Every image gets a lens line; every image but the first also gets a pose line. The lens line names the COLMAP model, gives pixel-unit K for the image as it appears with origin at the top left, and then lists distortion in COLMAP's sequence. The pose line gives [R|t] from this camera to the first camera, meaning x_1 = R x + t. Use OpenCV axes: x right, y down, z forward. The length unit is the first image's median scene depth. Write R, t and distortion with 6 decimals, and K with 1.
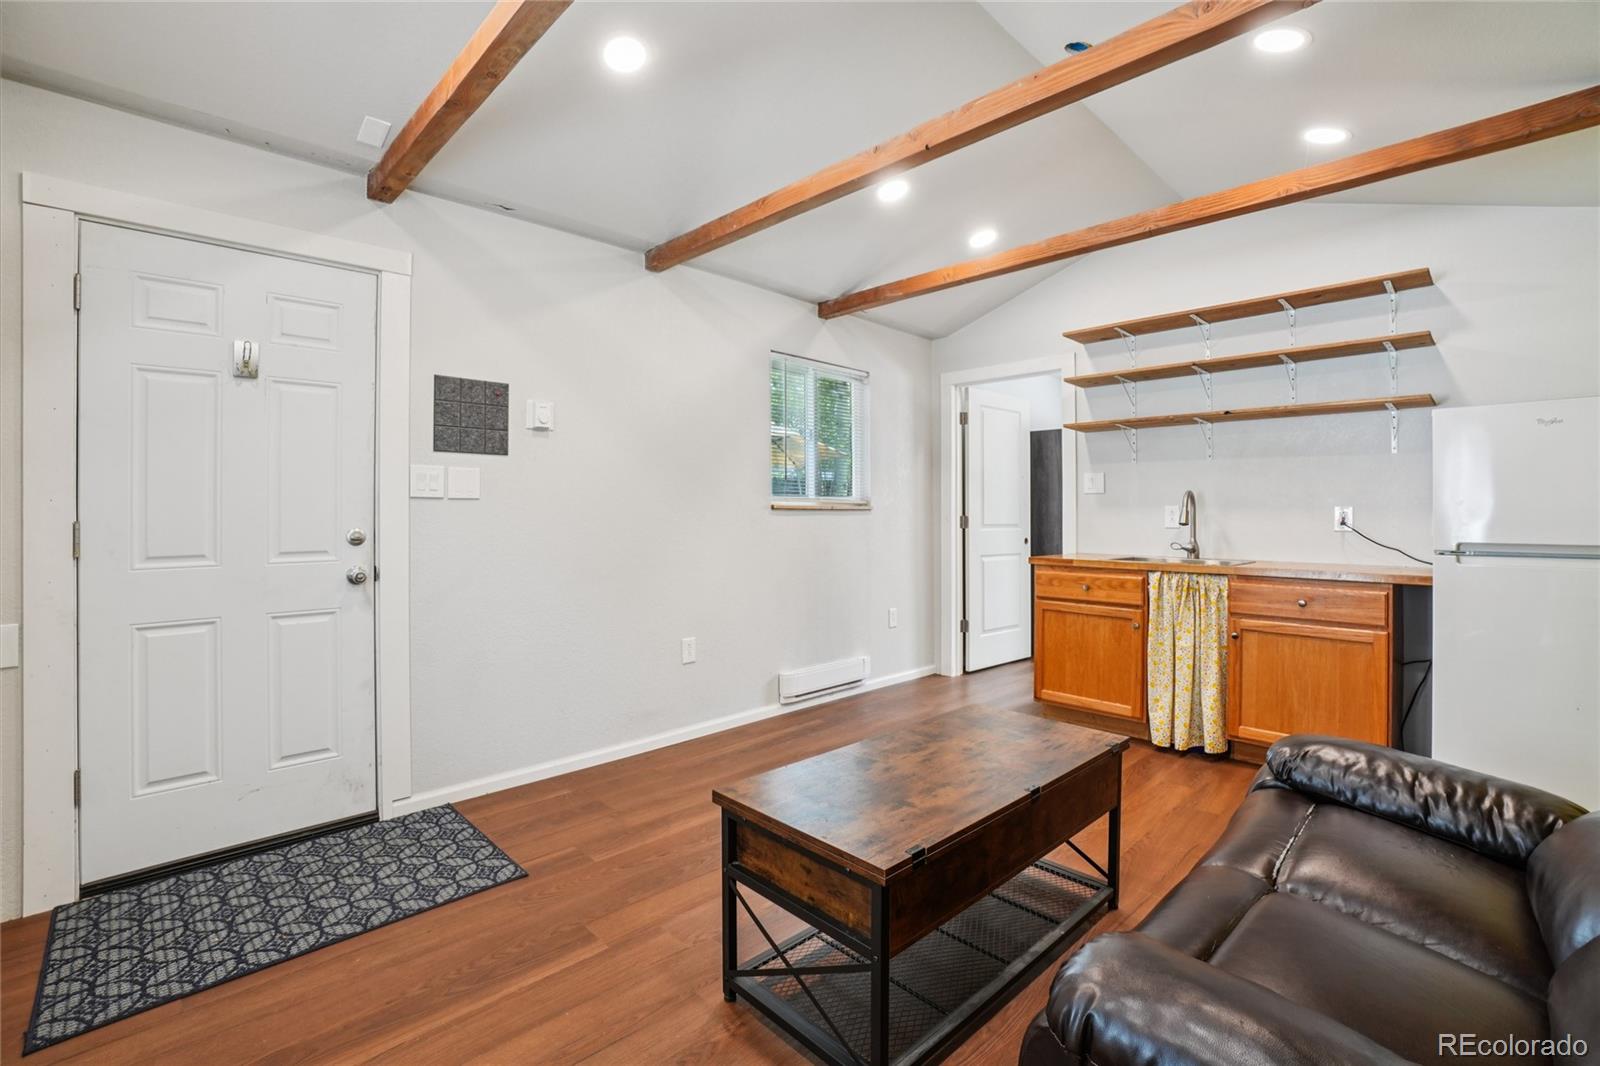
lens RADIAL K [[709.8, 0, 795.3], [0, 709.8, 517.5], [0, 0, 1]] dist [-0.039816, 0.003360]
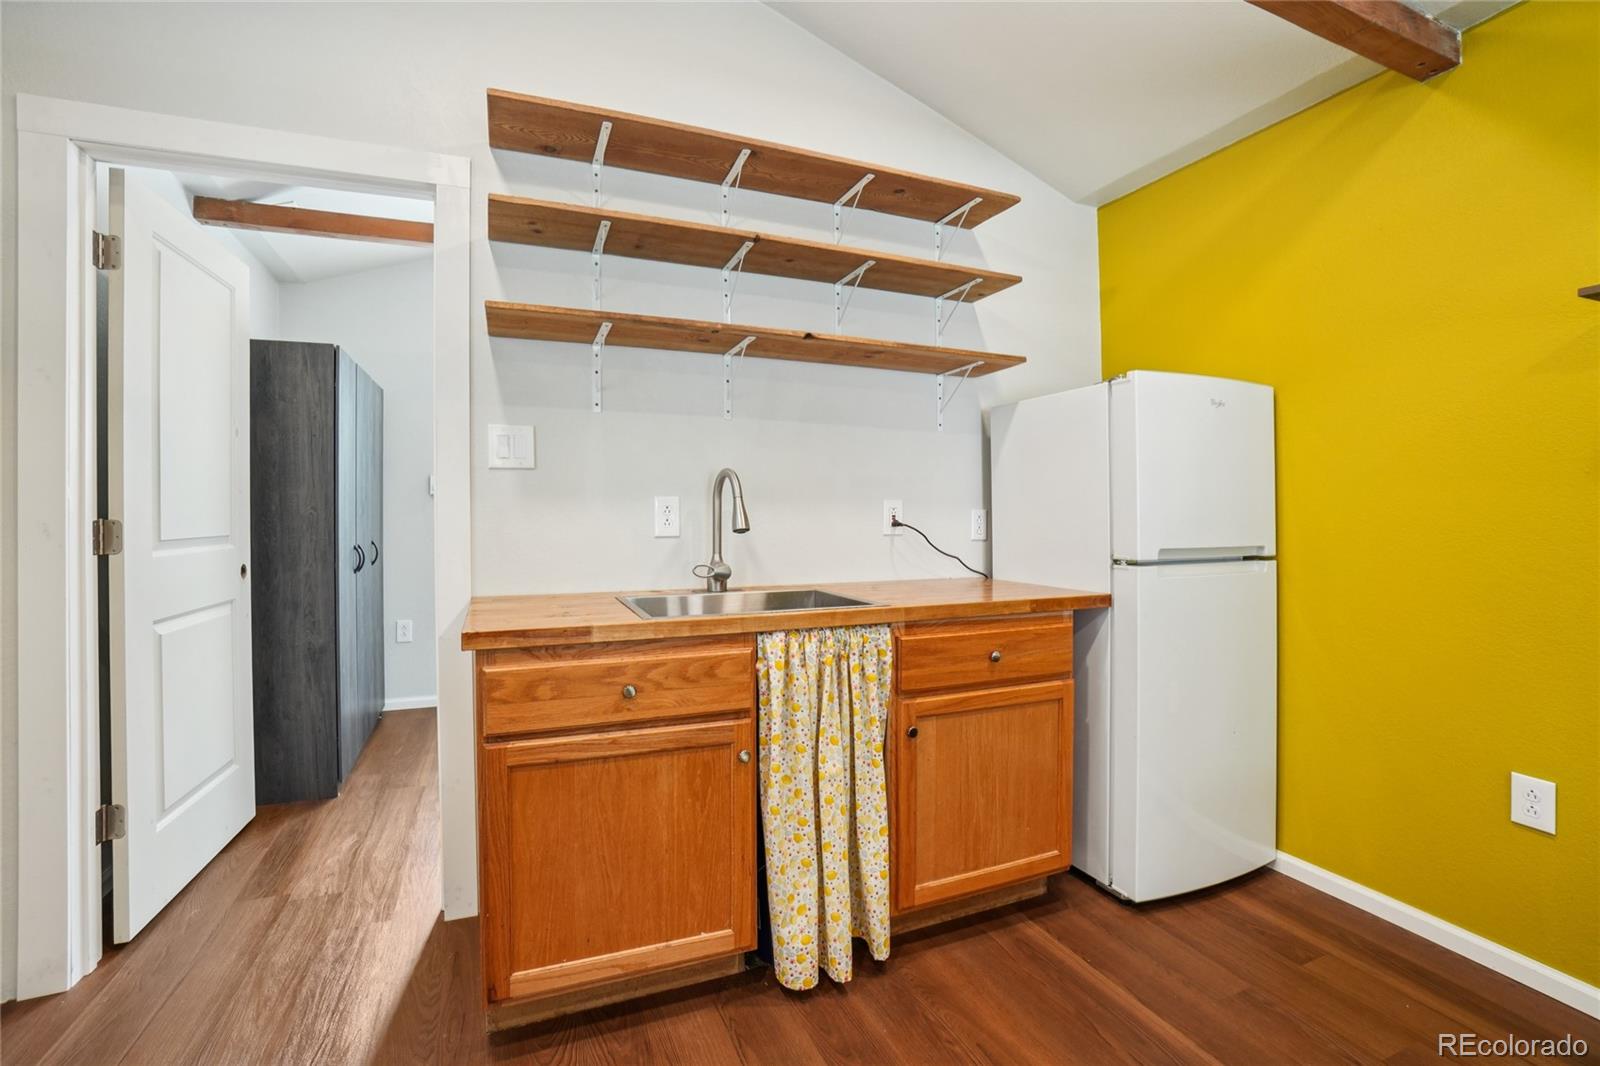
lens RADIAL K [[709.8, 0, 796.9], [0, 709.8, 516.5], [0, 0, 1]] dist [-0.039816, 0.003360]
pose [[0.381798, -0.010029, 0.924192, 0.072901], [0.007647, 0.999941, 0.007692, -0.005470], [-0.924214, 0.004130, 0.381852, 0.791516]]
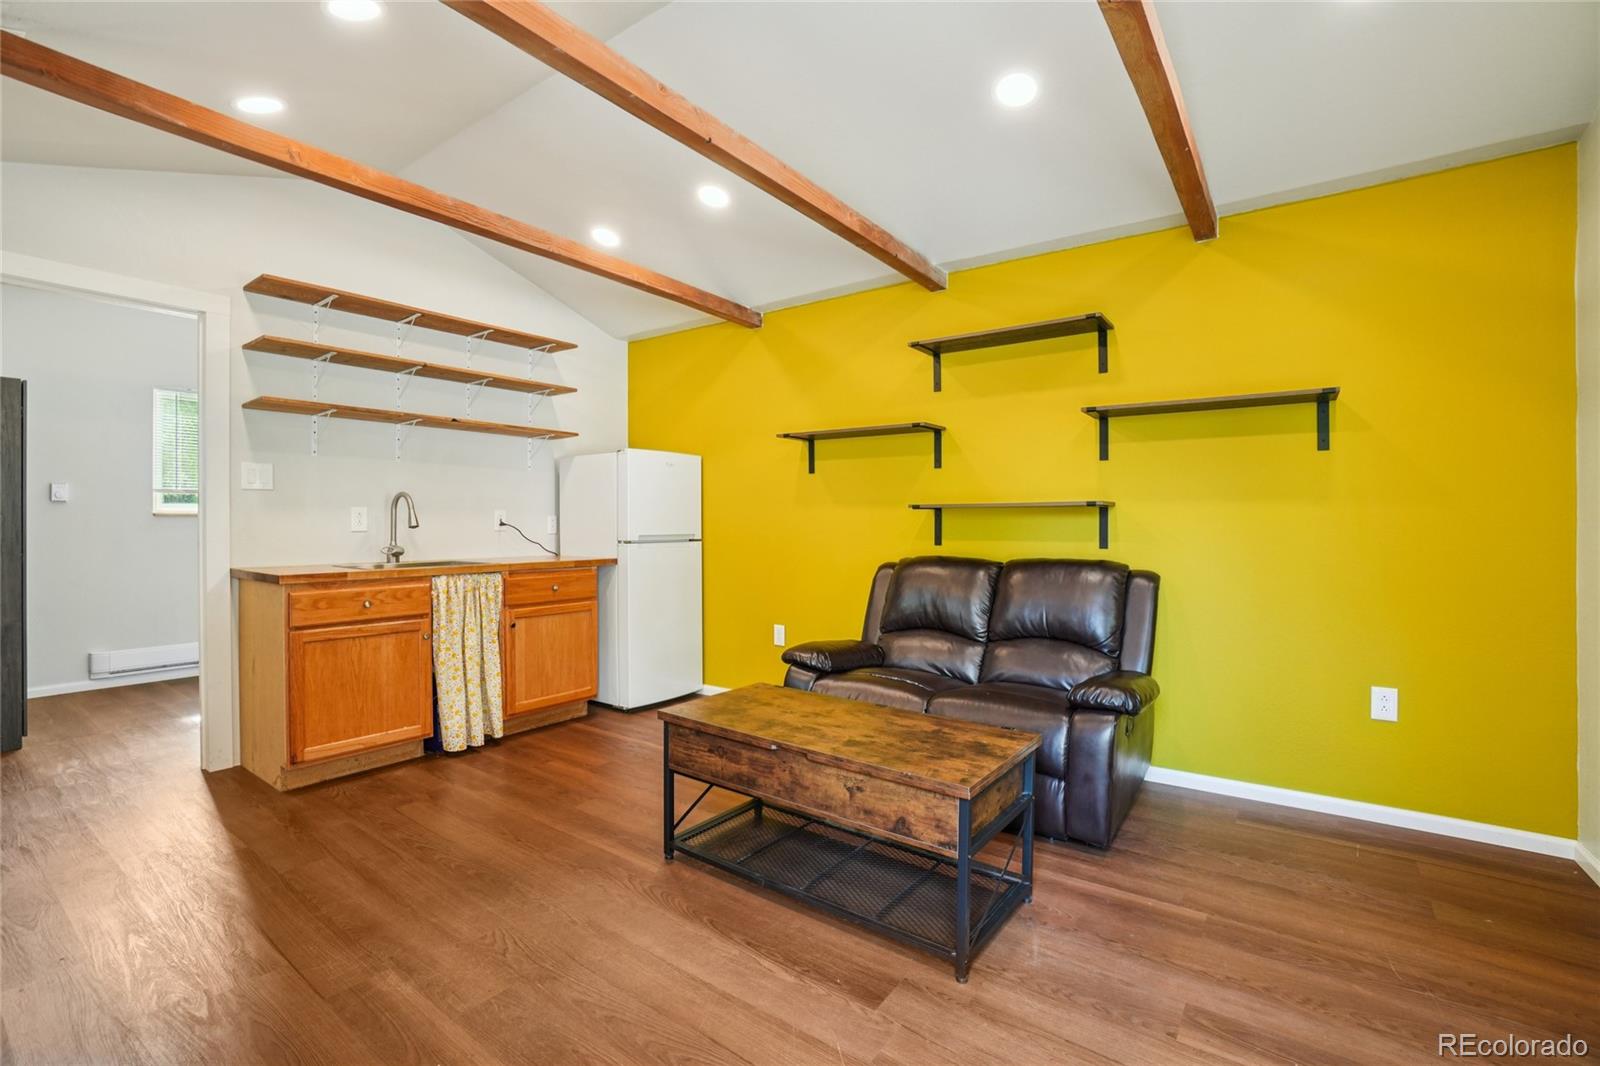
lens RADIAL K [[709.8, 0, 790.3], [0, 709.8, 524.2], [0, 0, 1]] dist [-0.039816, 0.003360]
pose [[-0.144085, -0.009795, 0.989517, -0.506564], [0.003900, 0.999938, 0.010466, -0.002574], [-0.989558, 0.005367, -0.144038, 0.655309]]
